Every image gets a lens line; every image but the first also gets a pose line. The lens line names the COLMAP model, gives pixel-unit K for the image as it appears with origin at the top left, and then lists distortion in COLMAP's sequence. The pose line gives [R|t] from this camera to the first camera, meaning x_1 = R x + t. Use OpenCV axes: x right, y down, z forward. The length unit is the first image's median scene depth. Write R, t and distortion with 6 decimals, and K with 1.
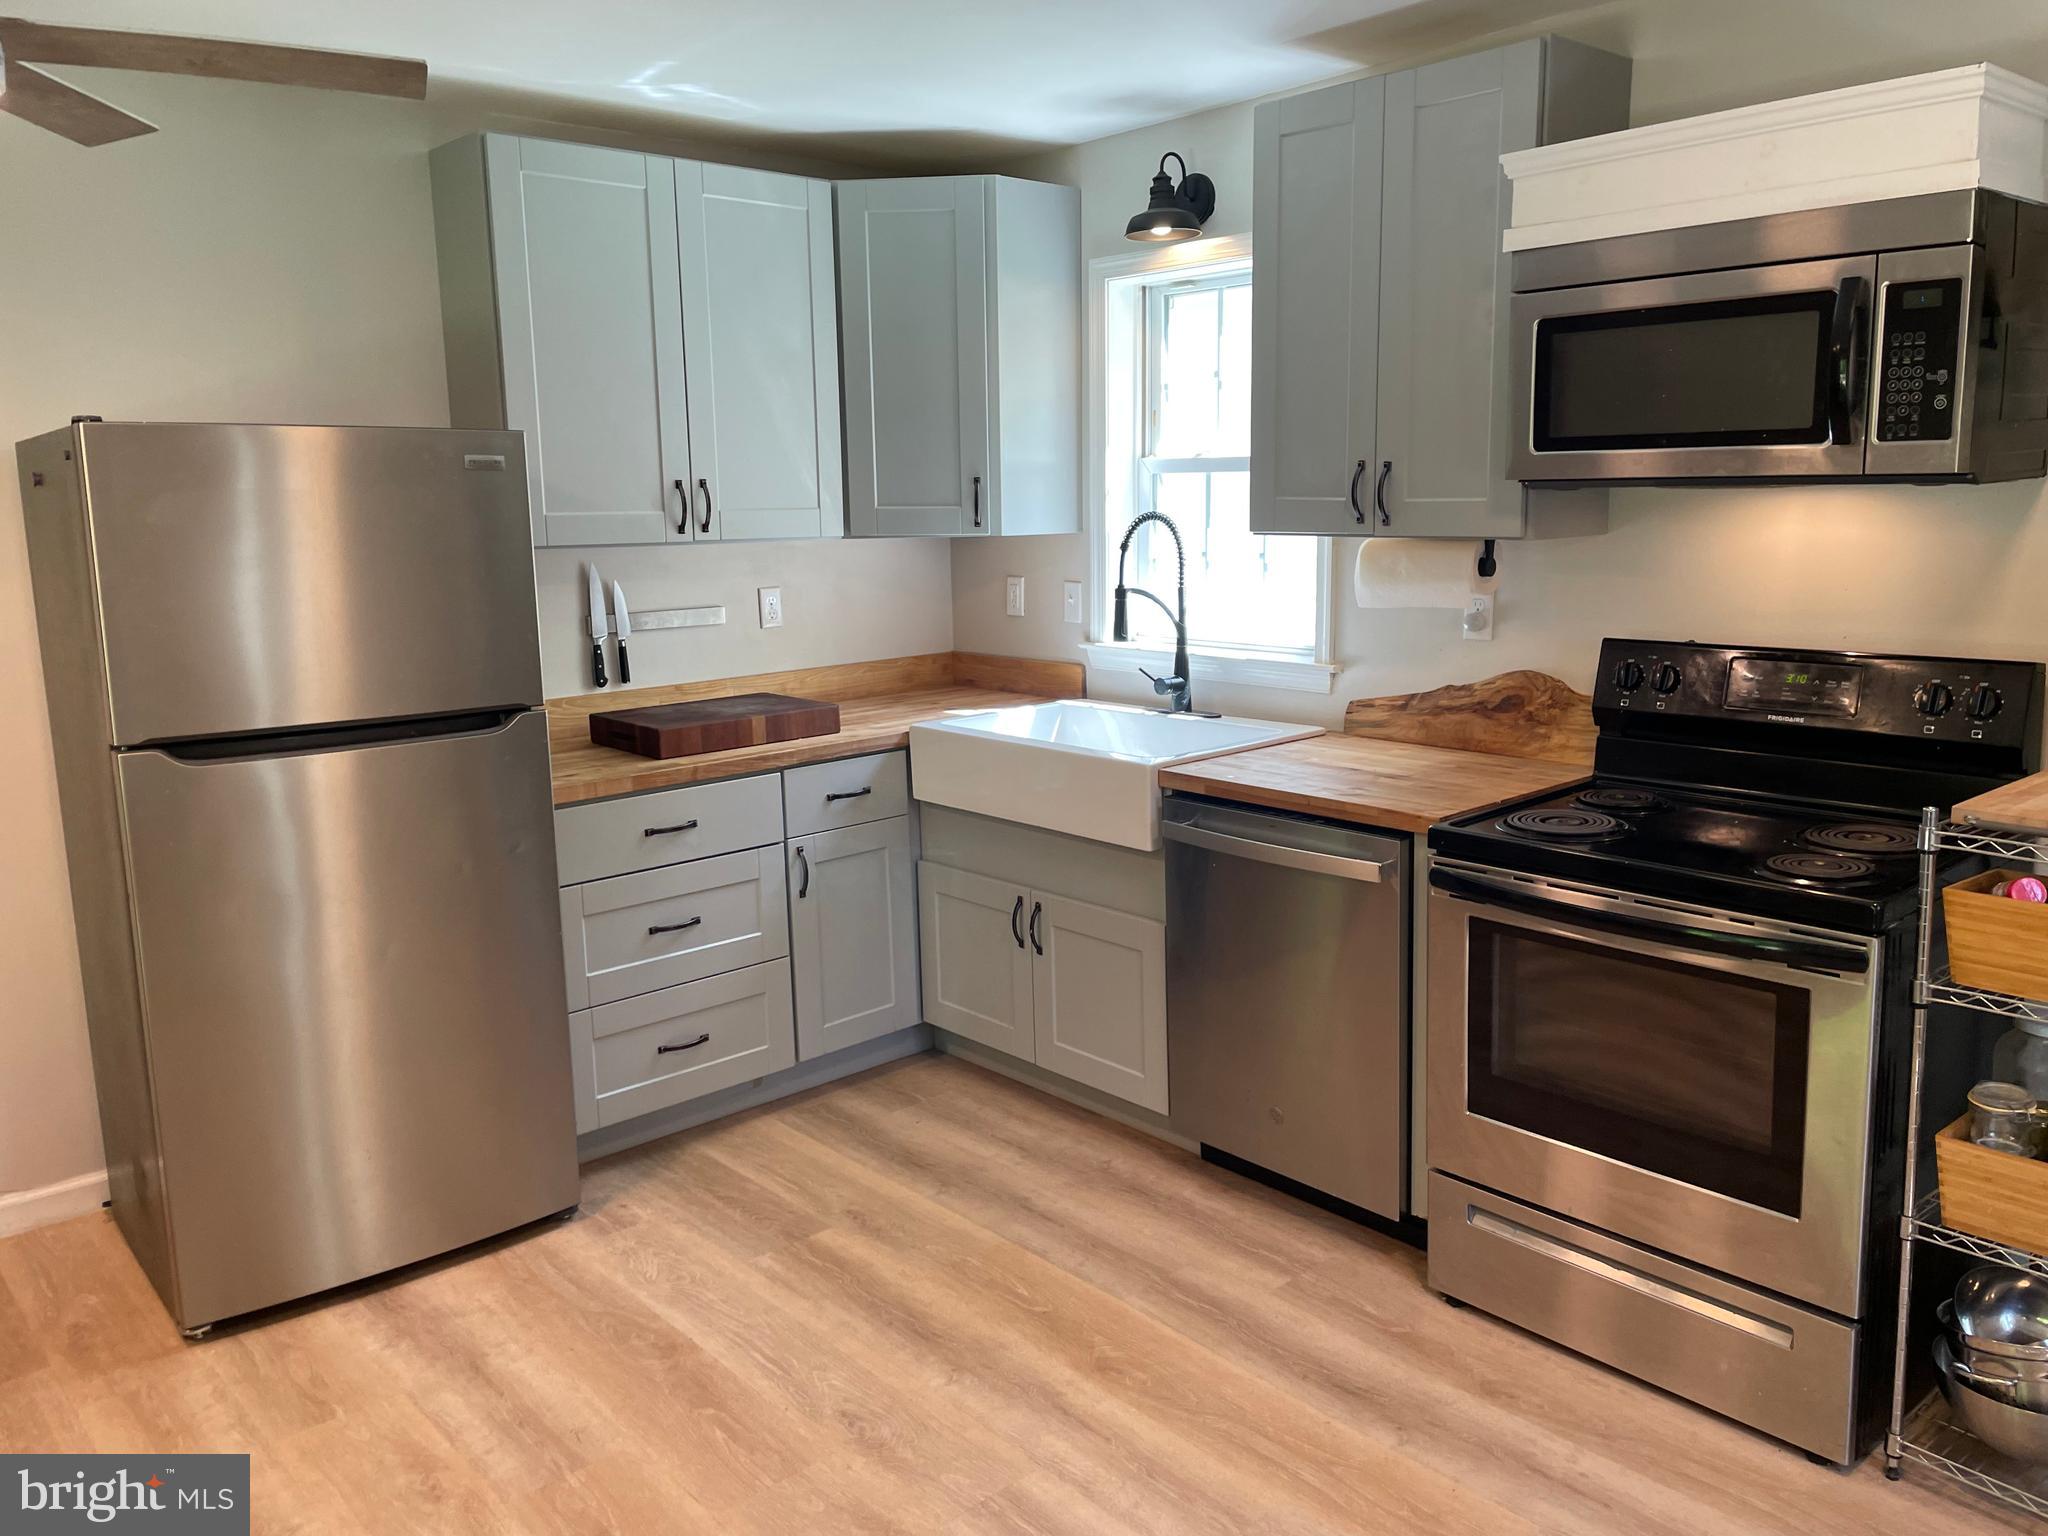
lens RADIAL K [[1542.0, 0, 1036.1], [0, 1542.0, 743.7], [0, 0, 1]] dist [0.097686, -0.129028]
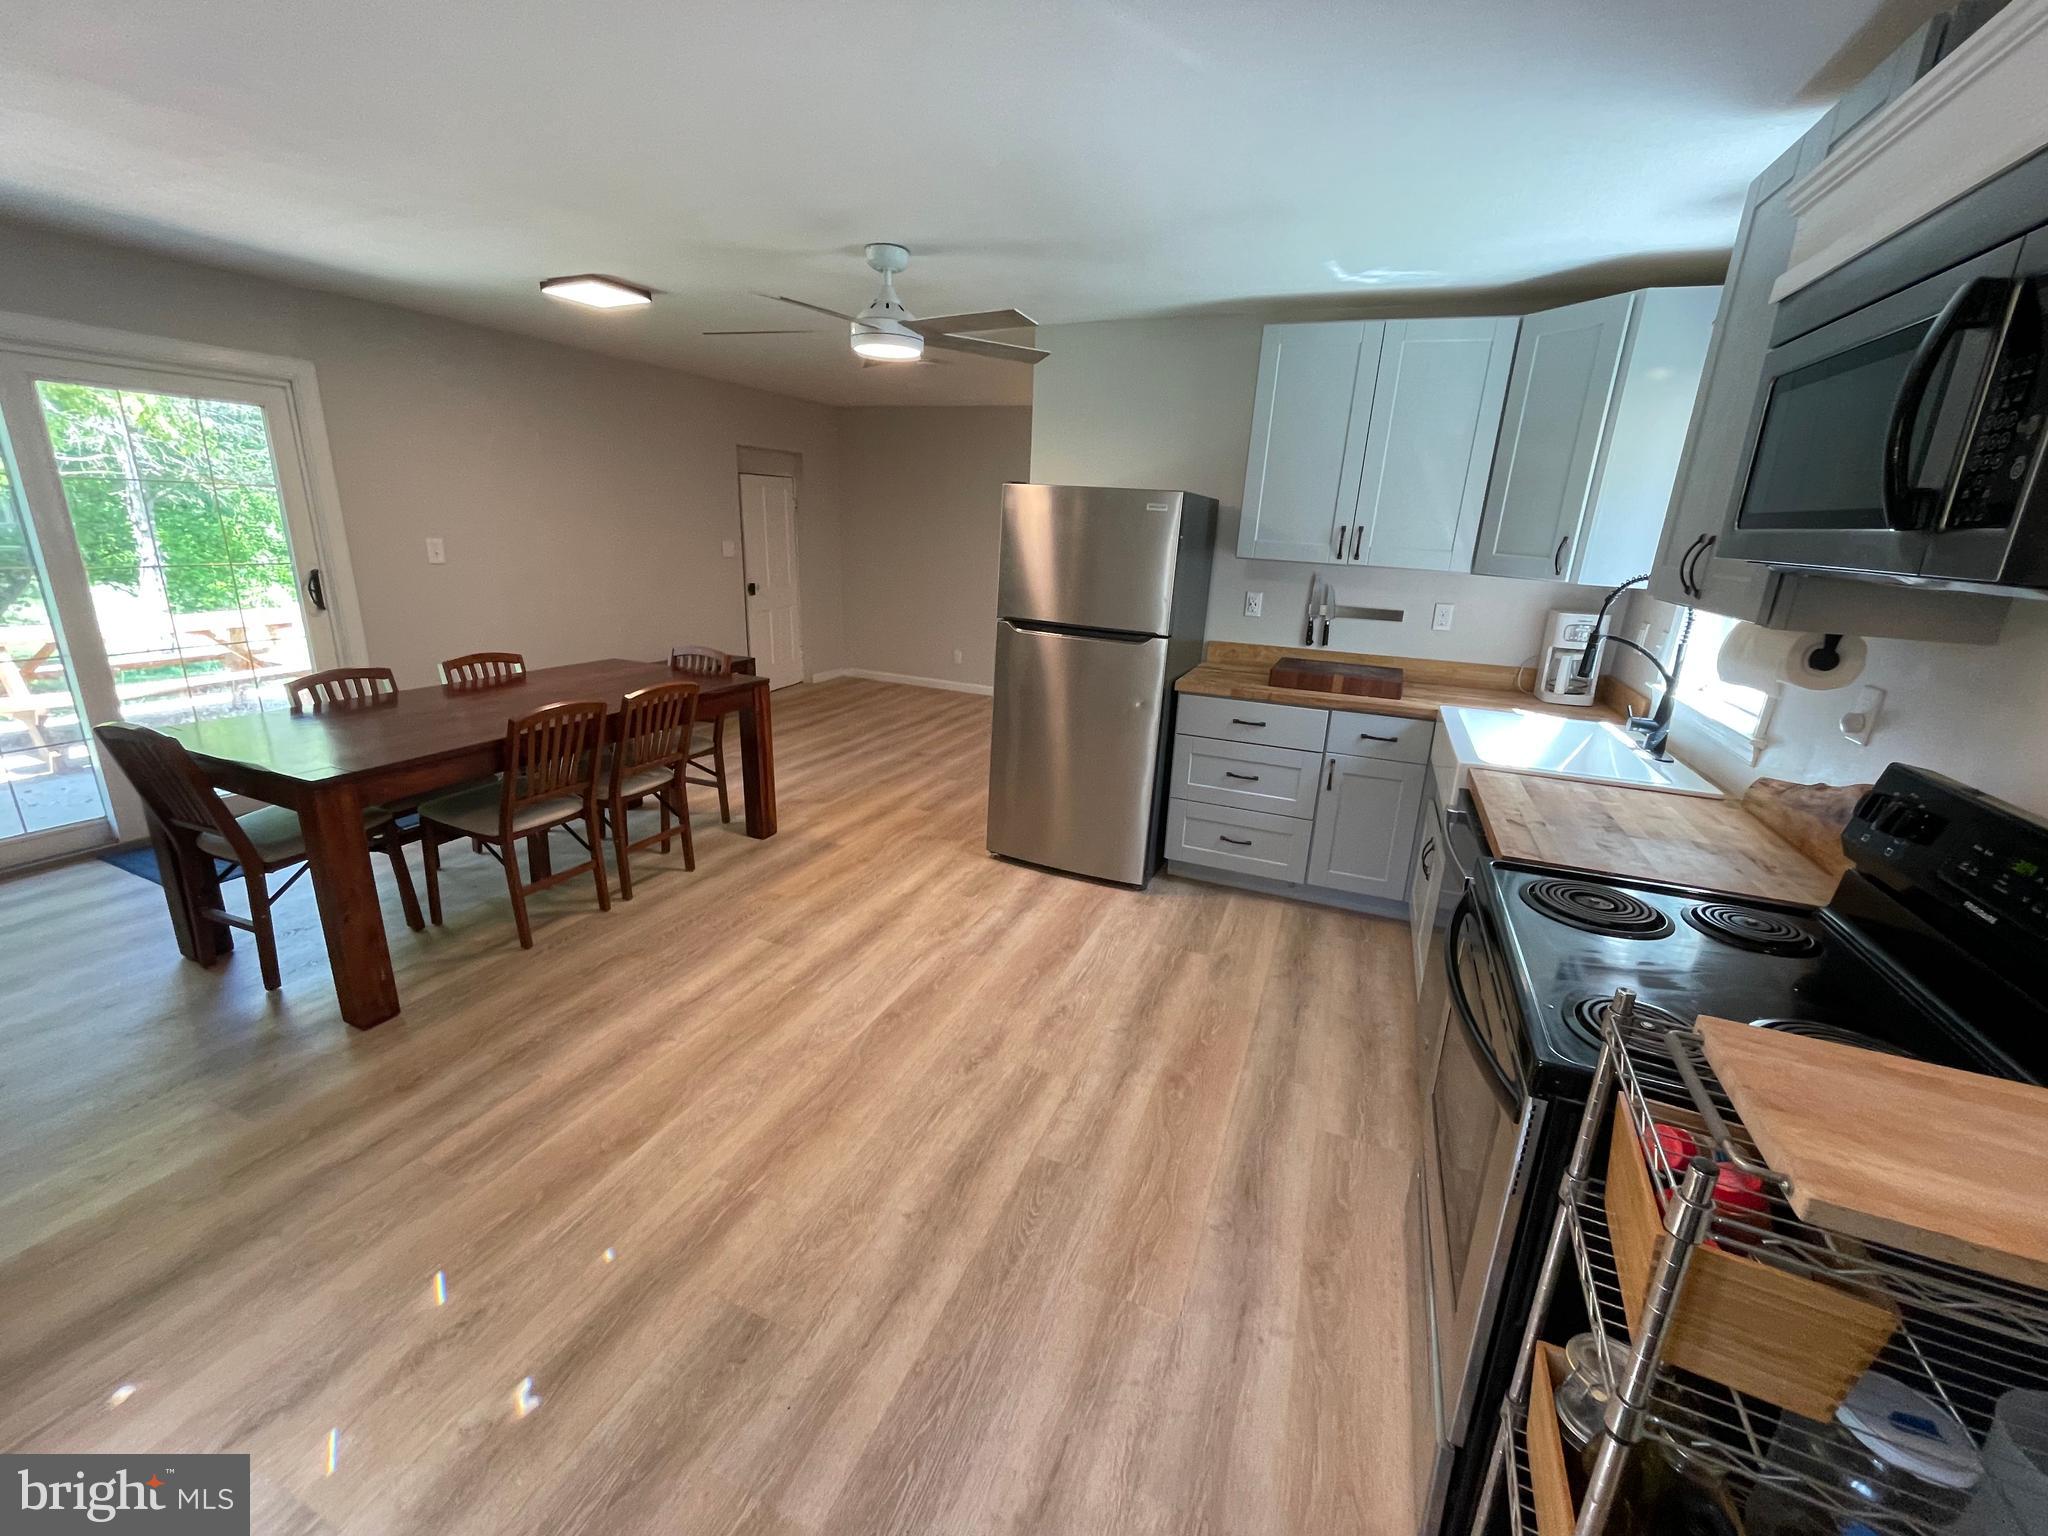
lens RADIAL K [[822.4, 0, 1024.0], [0, 822.4, 768.0], [0, 0, 1]] dist [-0.006520, -0.000062]
pose [[0.433585, 0.299637, -0.849836, 0.484048], [-0.202028, 0.951412, 0.232376, -0.065239], [0.878173, 0.070936, 0.473054, 0.338025]]
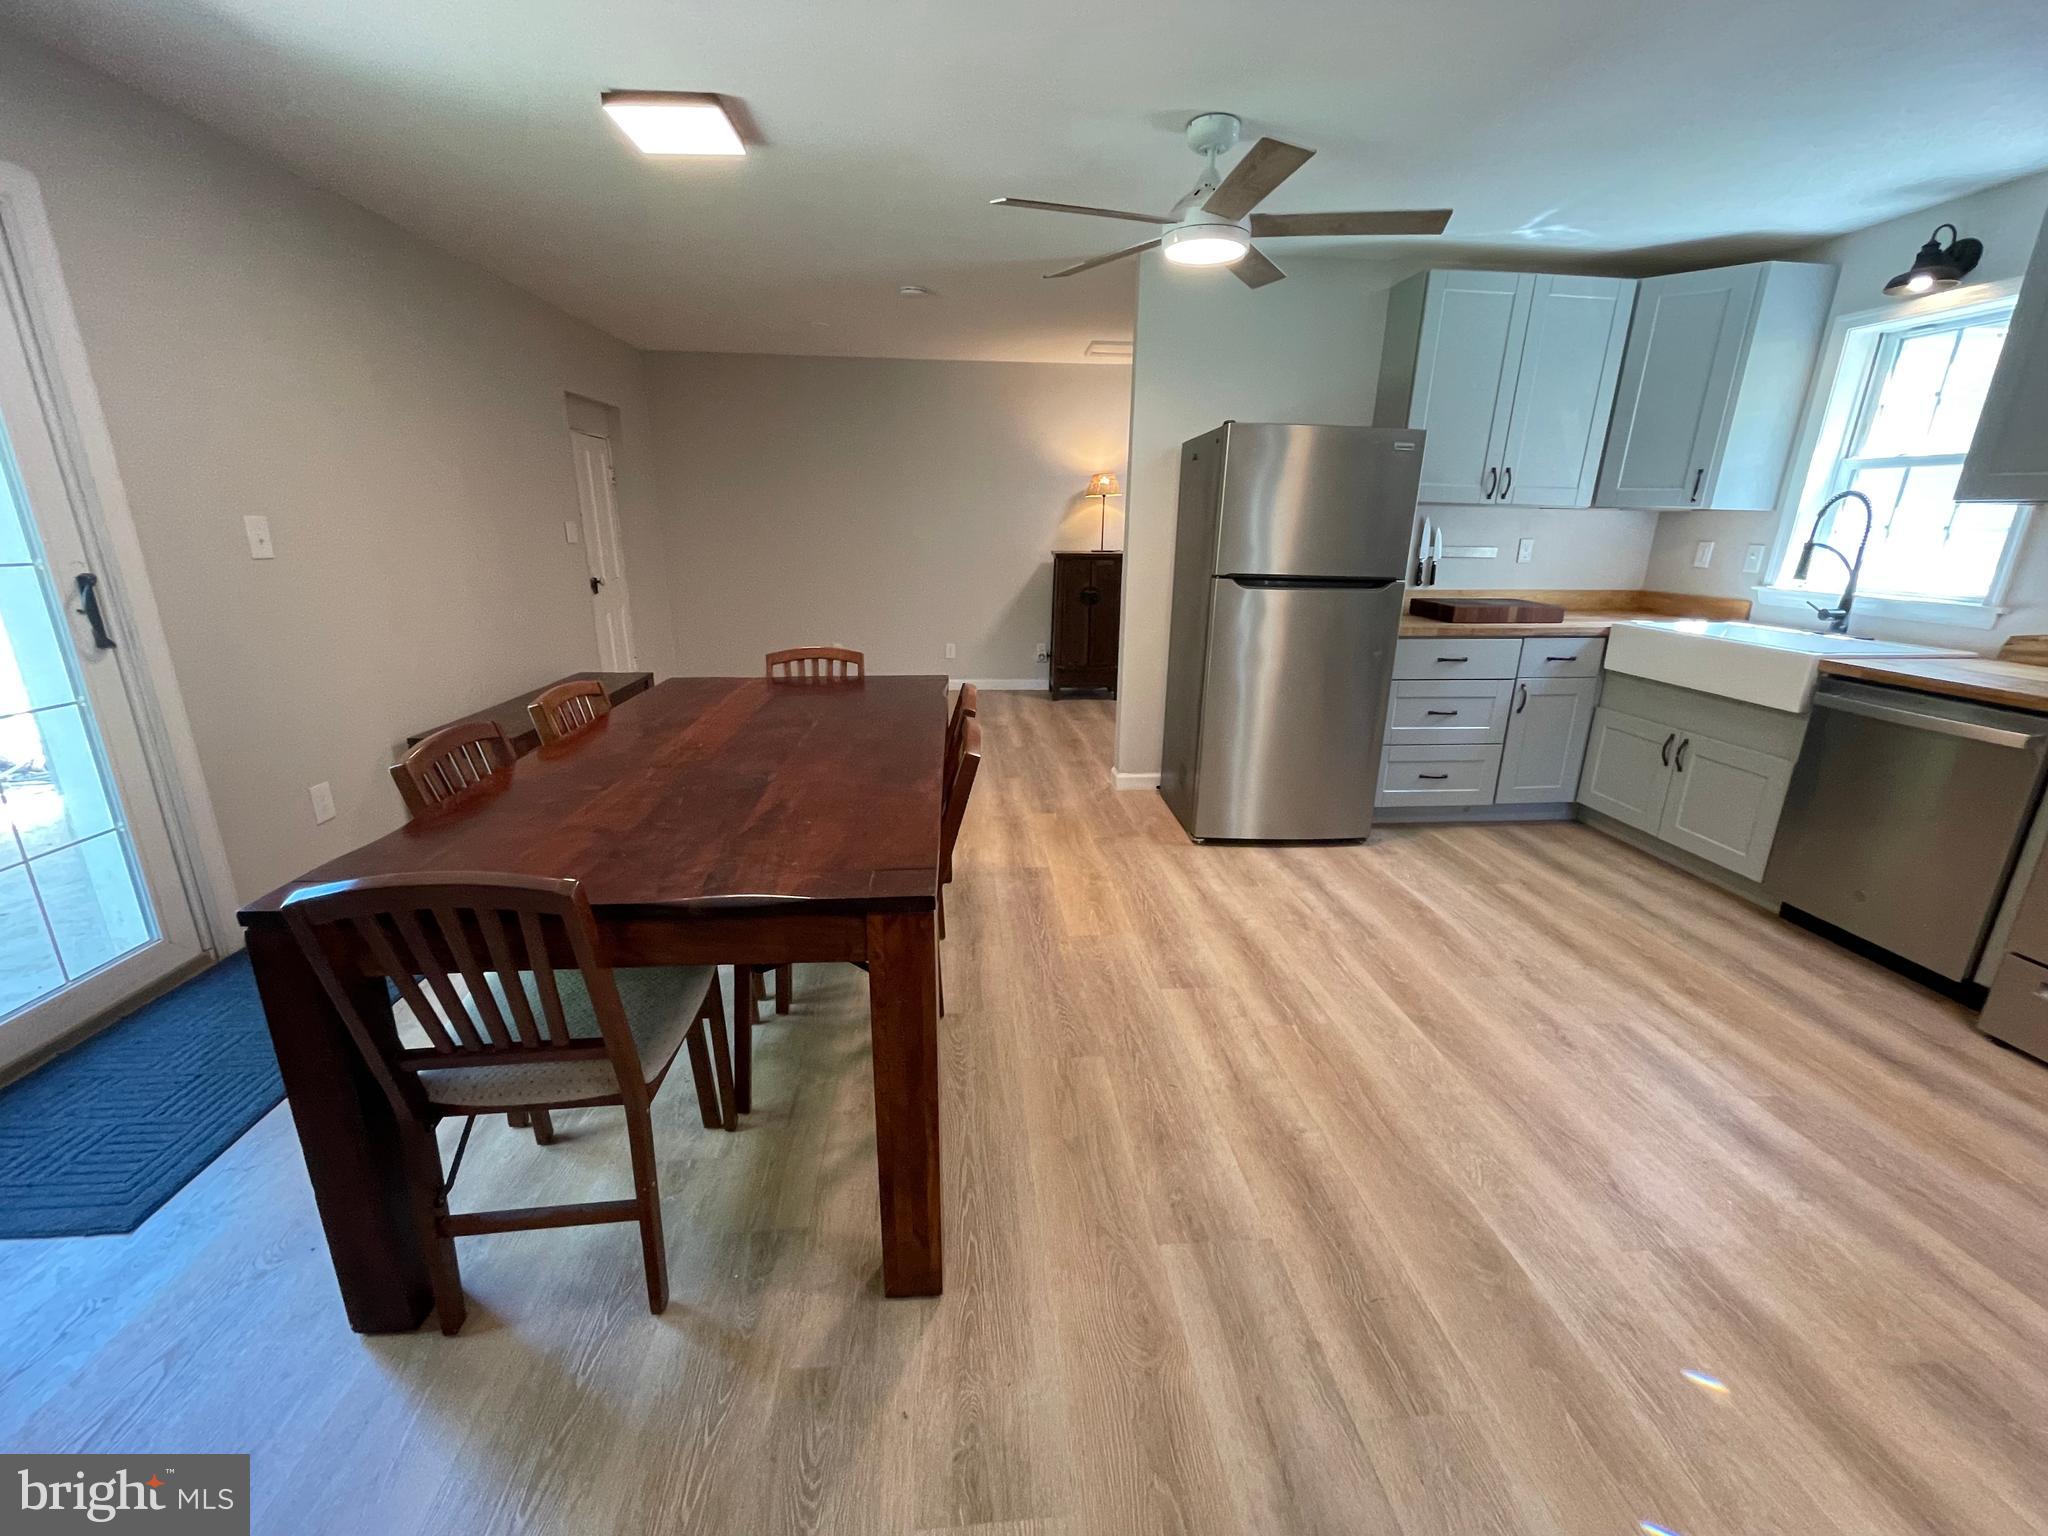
lens RADIAL K [[822.4, 0, 1024.0], [0, 822.4, 768.0], [0, 0, 1]] dist [-0.006520, -0.000062]
pose [[0.798816, 0.205200, -0.565497, -0.065965], [-0.130782, 0.976779, 0.169701, 0.083545], [0.587188, -0.061603, 0.807103, -0.098140]]
